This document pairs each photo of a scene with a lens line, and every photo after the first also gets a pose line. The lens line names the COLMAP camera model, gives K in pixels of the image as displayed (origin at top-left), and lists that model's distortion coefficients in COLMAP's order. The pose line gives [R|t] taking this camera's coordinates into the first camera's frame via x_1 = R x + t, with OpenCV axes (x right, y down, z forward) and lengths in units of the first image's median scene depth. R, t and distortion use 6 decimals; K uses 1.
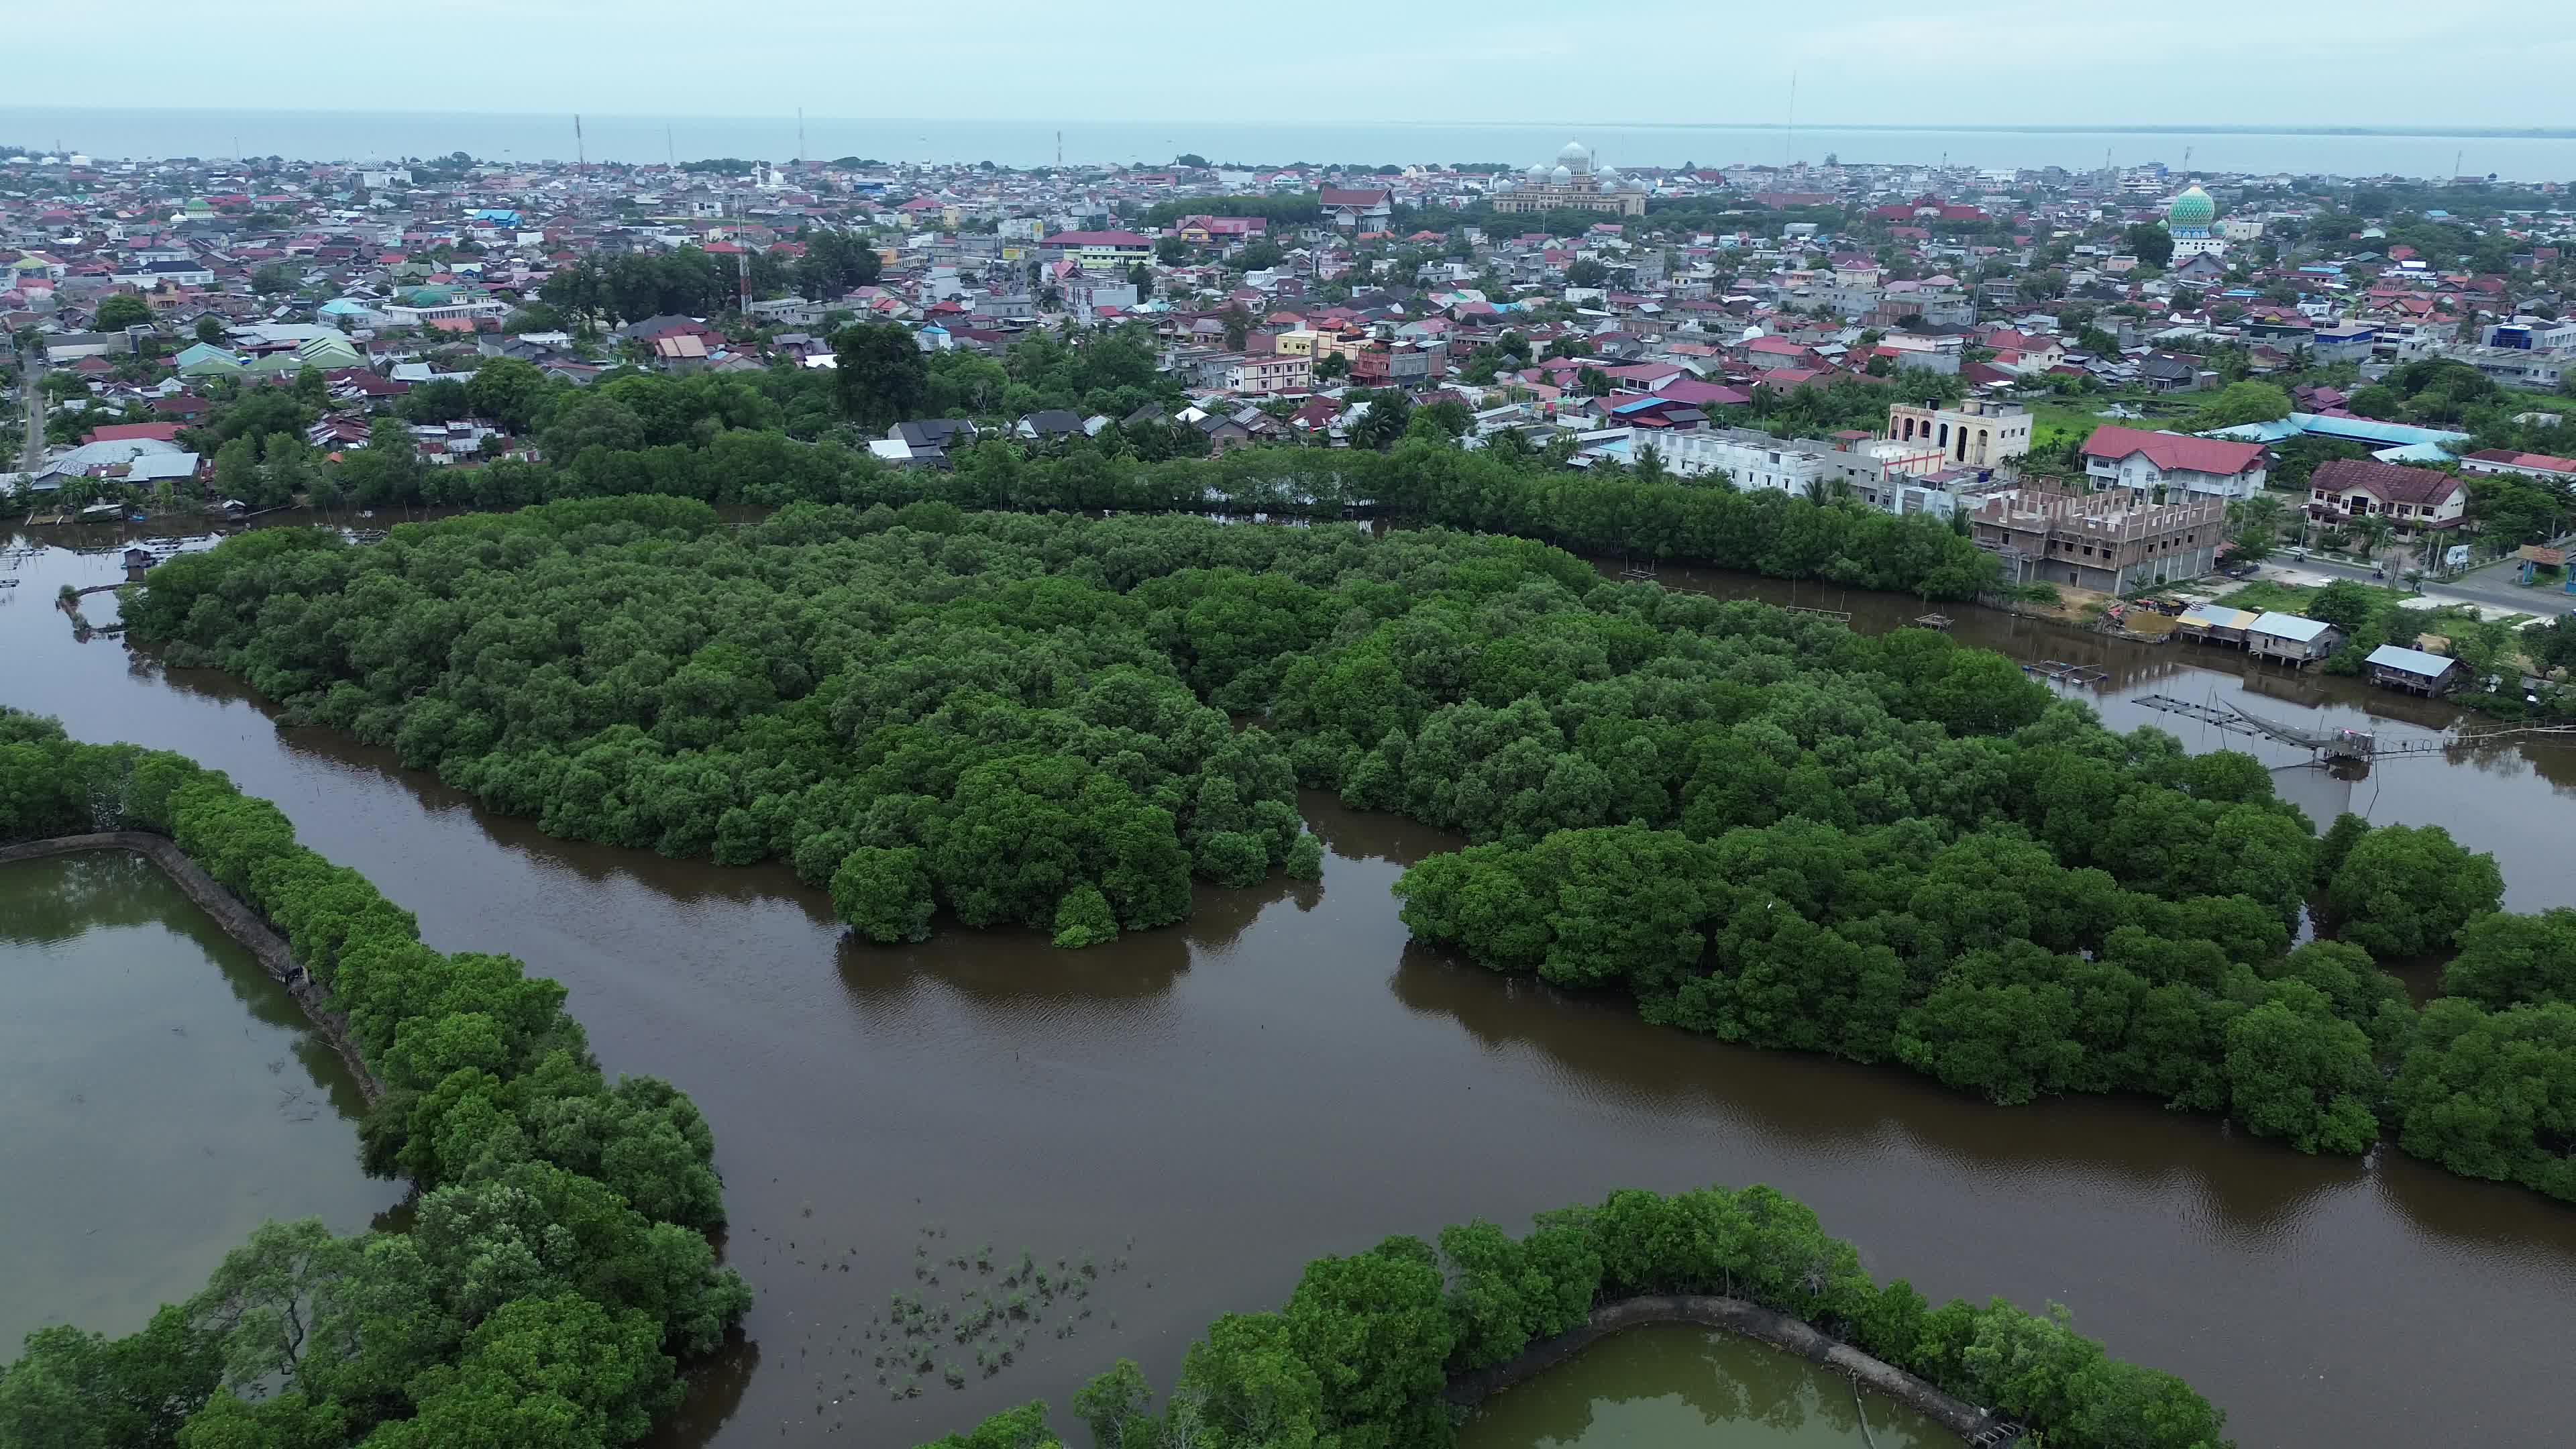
lens RADIAL K [[1898.3, 0, 1288.0], [0, 1898.3, 724.5], [0, 0, 1]] dist [0.090239, -0.102295]
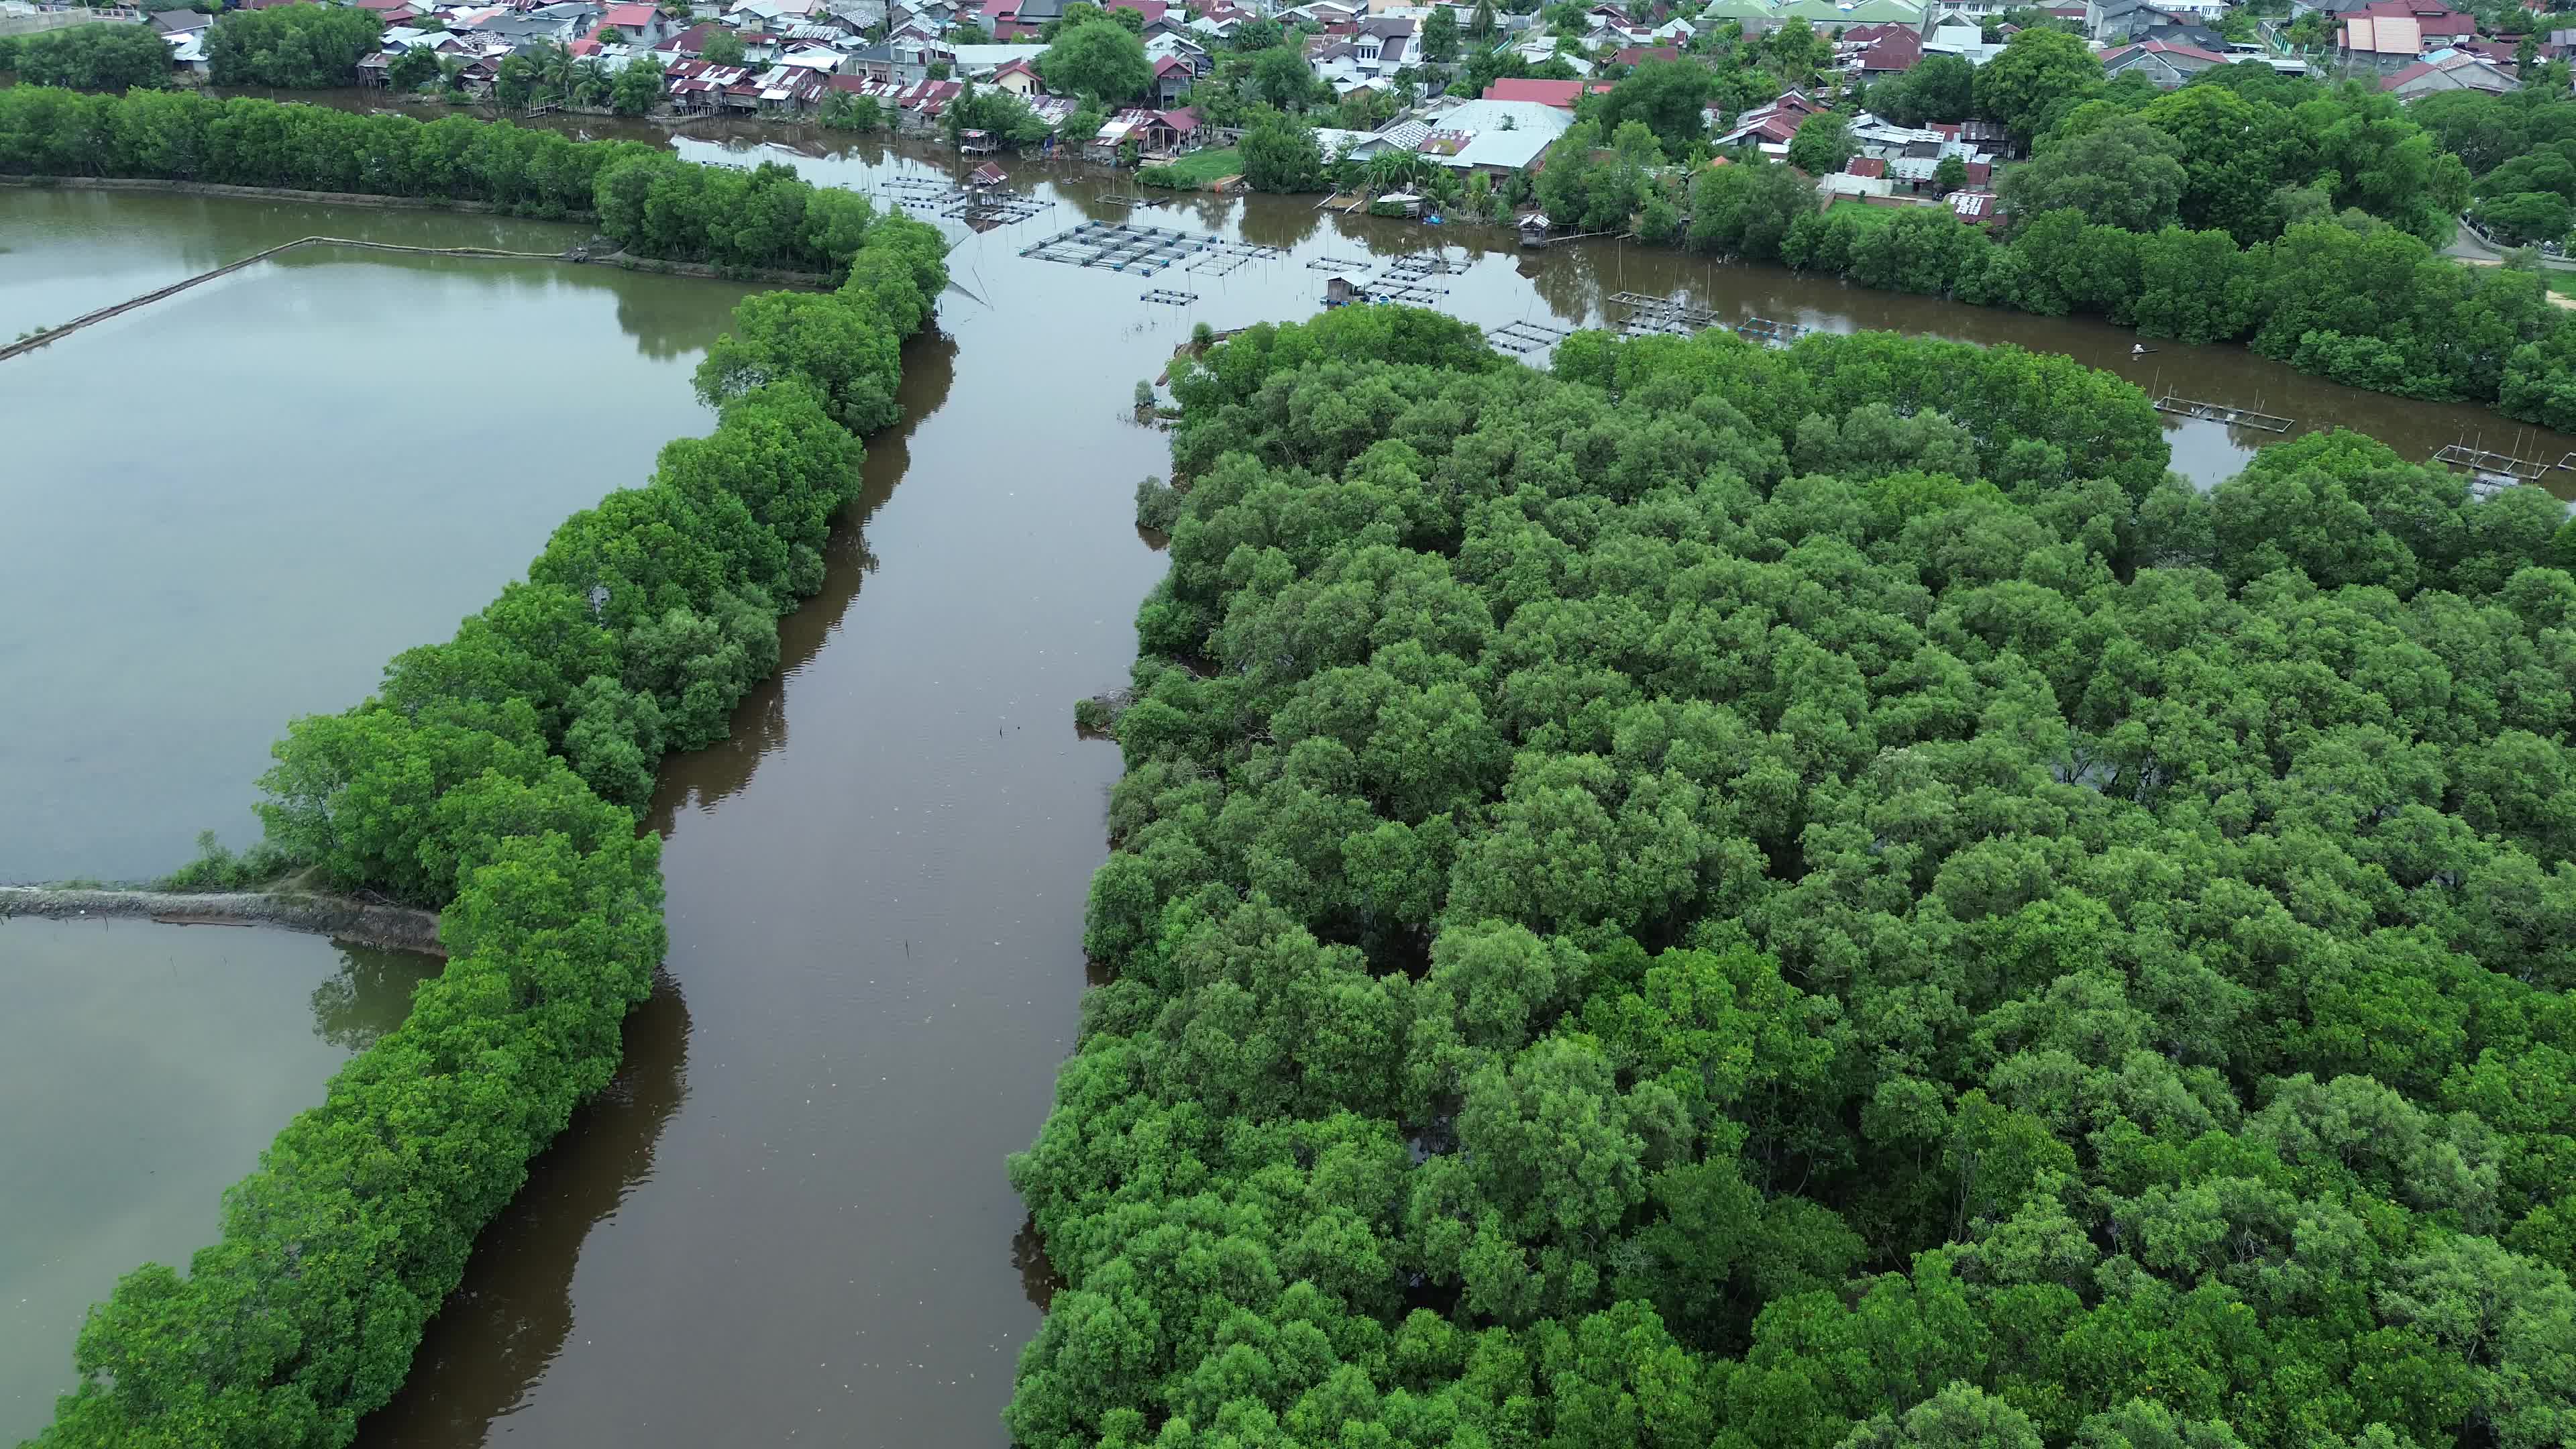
lens RADIAL K [[1898.8, 0, 1288.0], [0, 1898.8, 724.5], [0, 0, 1]] dist [0.070875, -0.065157]
pose [[0.663466, 0.344595, -0.664129, -0.079744], [-0.228249, 0.938534, 0.258954, -0.095629], [0.712542, -0.020221, 0.701338, 0.422858]]
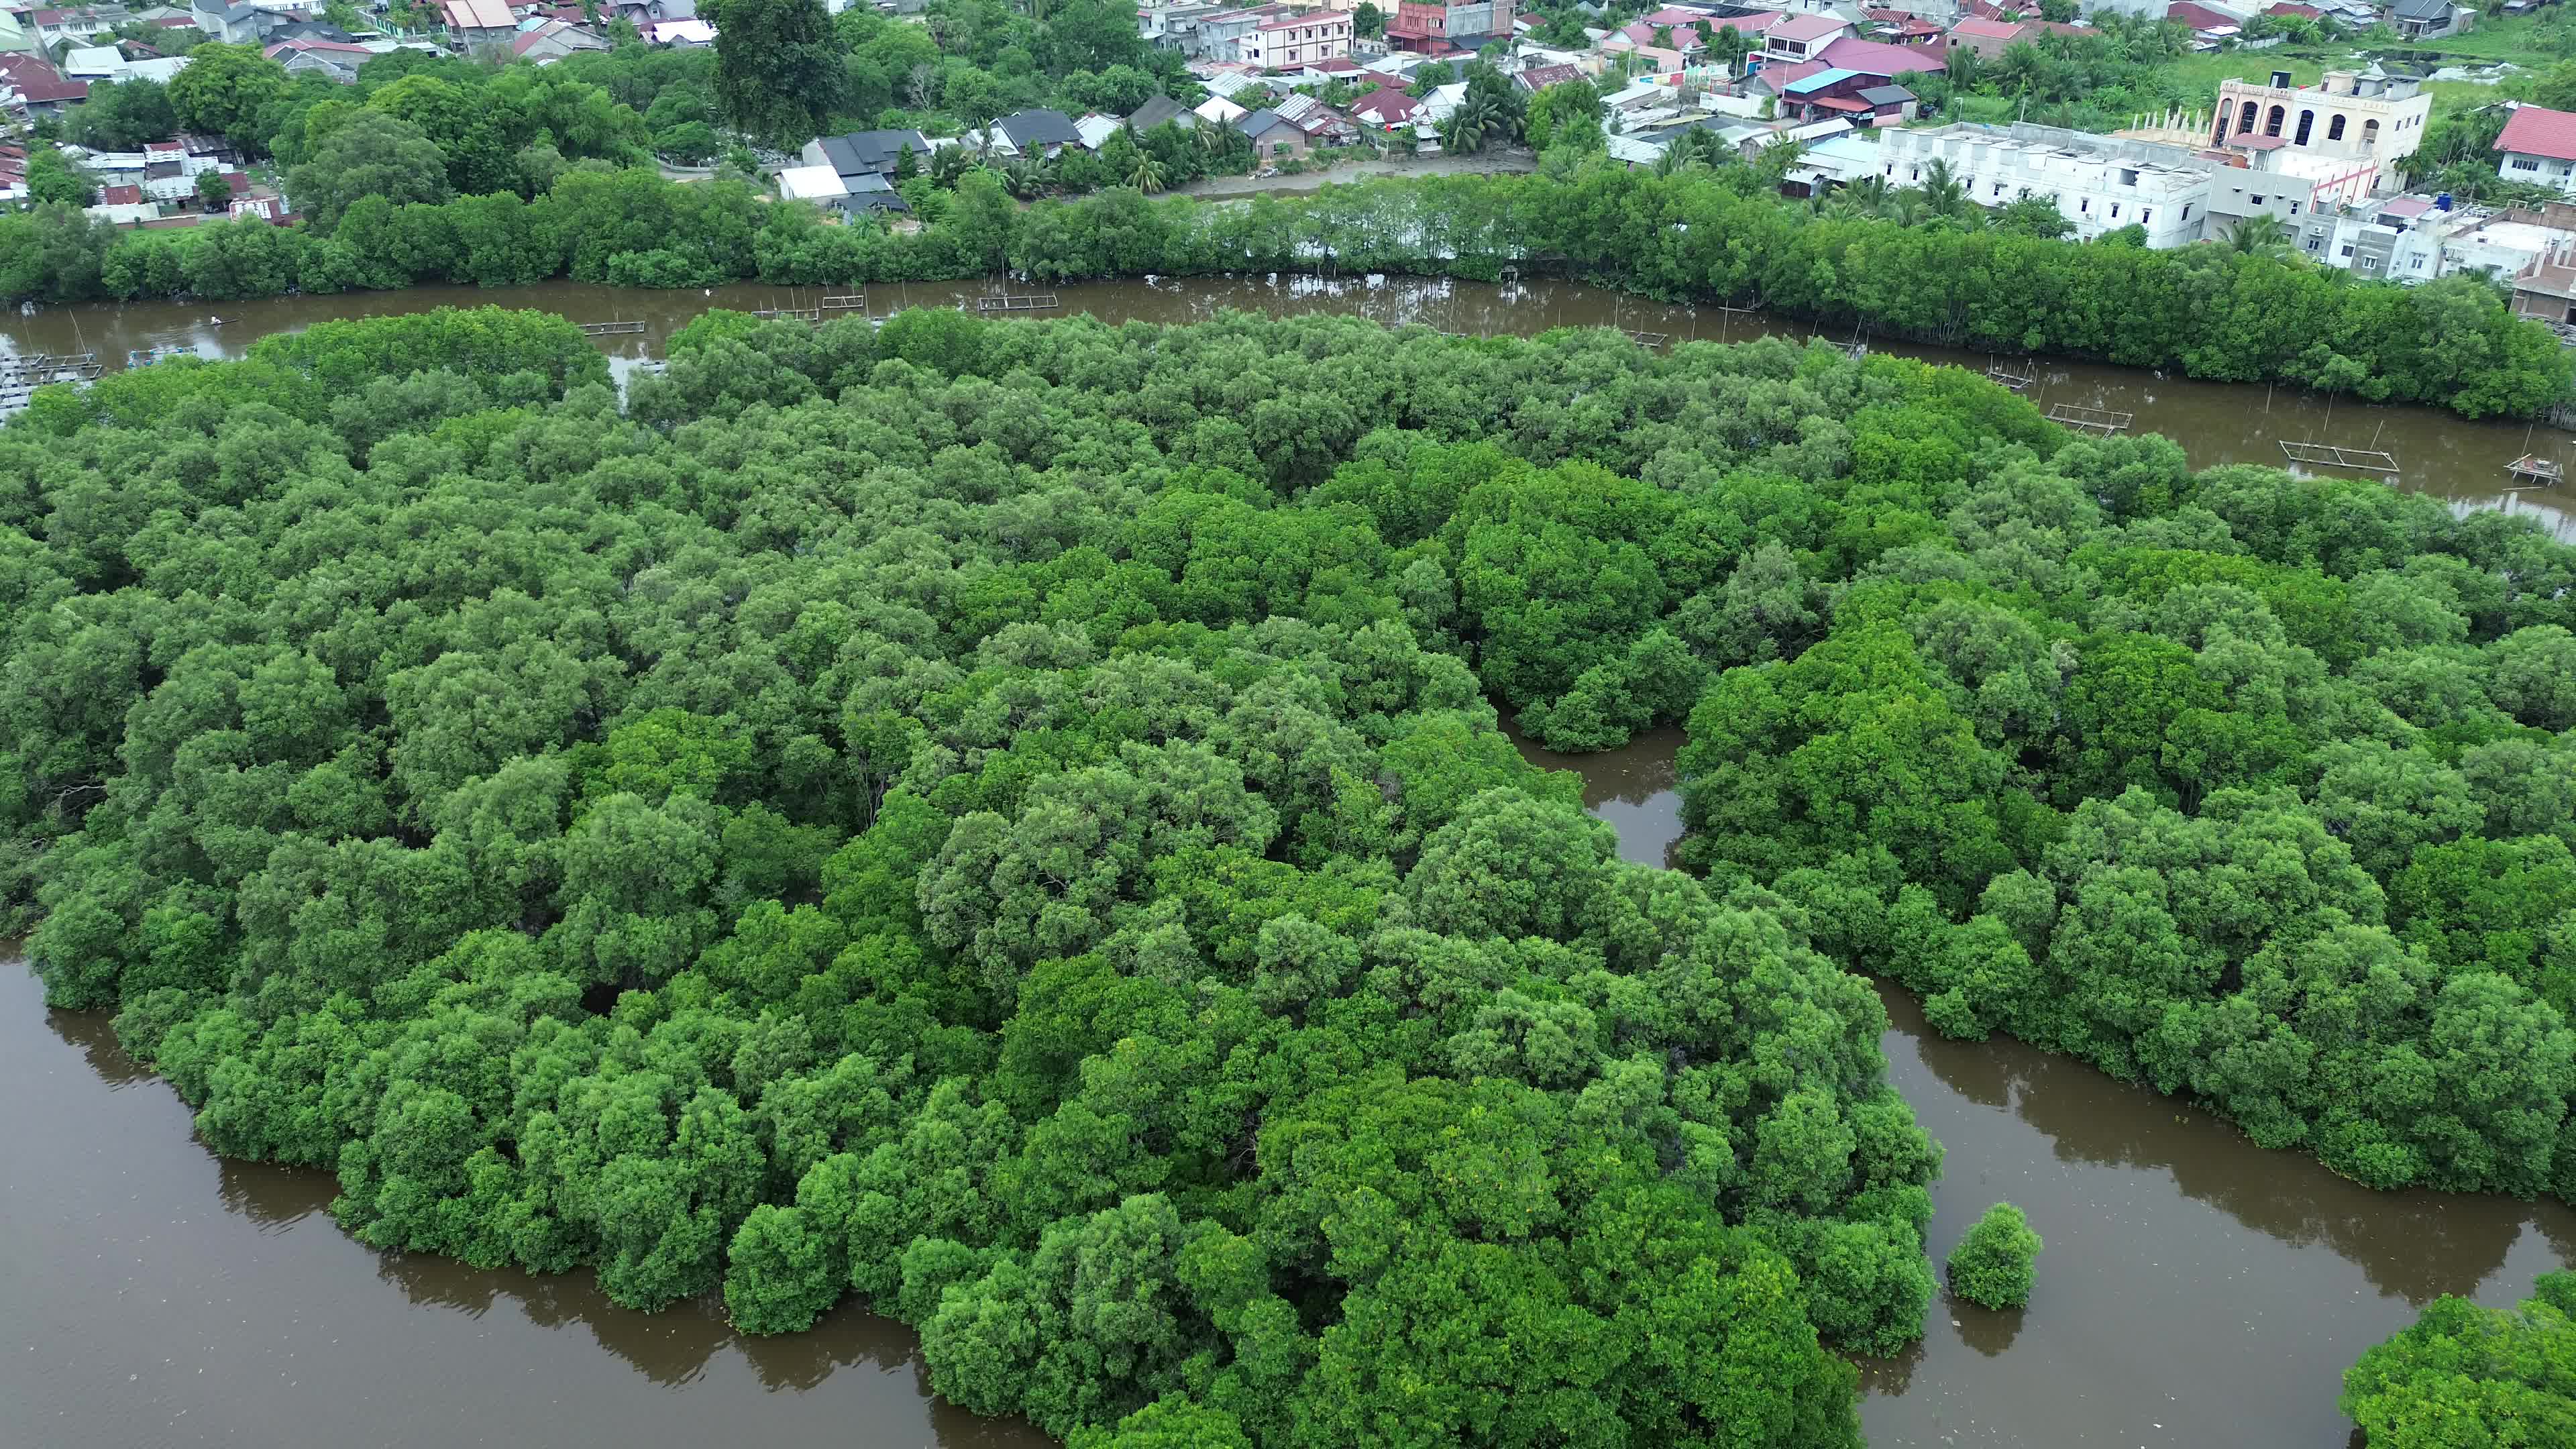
lens RADIAL K [[1898.8, 0, 1288.0], [0, 1898.8, 724.5], [0, 0, 1]] dist [0.070875, -0.065157]
pose [[0.996720, -0.043250, 0.068408, -0.100533], [0.030029, 0.982532, 0.183656, -0.079007], [-0.075156, -0.180999, 0.980607, 0.294981]]
